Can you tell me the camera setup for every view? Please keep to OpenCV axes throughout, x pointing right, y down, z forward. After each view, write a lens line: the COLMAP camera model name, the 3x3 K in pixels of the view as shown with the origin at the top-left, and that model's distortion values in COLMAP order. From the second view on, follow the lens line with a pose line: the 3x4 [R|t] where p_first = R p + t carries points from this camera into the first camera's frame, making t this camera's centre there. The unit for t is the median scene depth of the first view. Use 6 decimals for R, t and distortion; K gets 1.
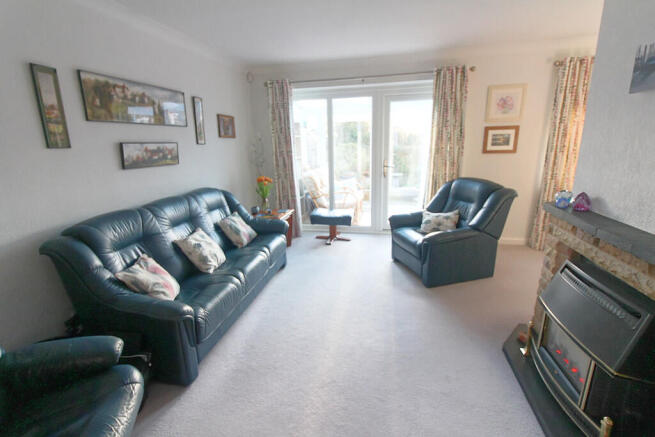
lens RADIAL K [[299.8, 0, 327.5], [0, 299.8, 218.5], [0, 0, 1]] dist [-0.000077, -0.000207]
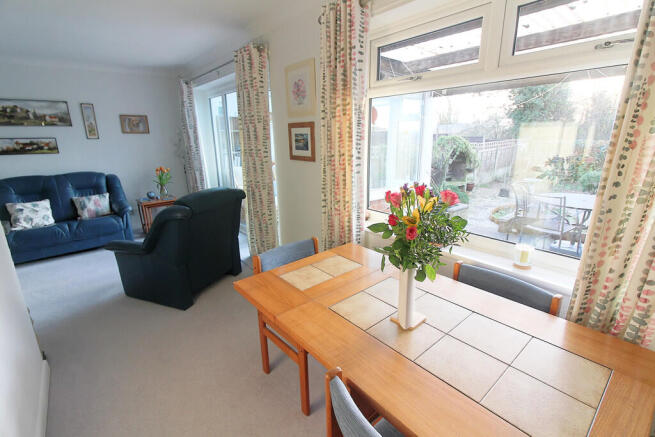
lens RADIAL K [[299.8, 0, 327.5], [0, 299.8, 218.5], [0, 0, 1]] dist [-0.000077, -0.000207]
pose [[0.795369, 0.179241, -0.579017, 1.280173], [-0.156684, 0.983607, 0.089256, -0.187057], [0.585524, 0.019731, 0.810415, 0.553428]]
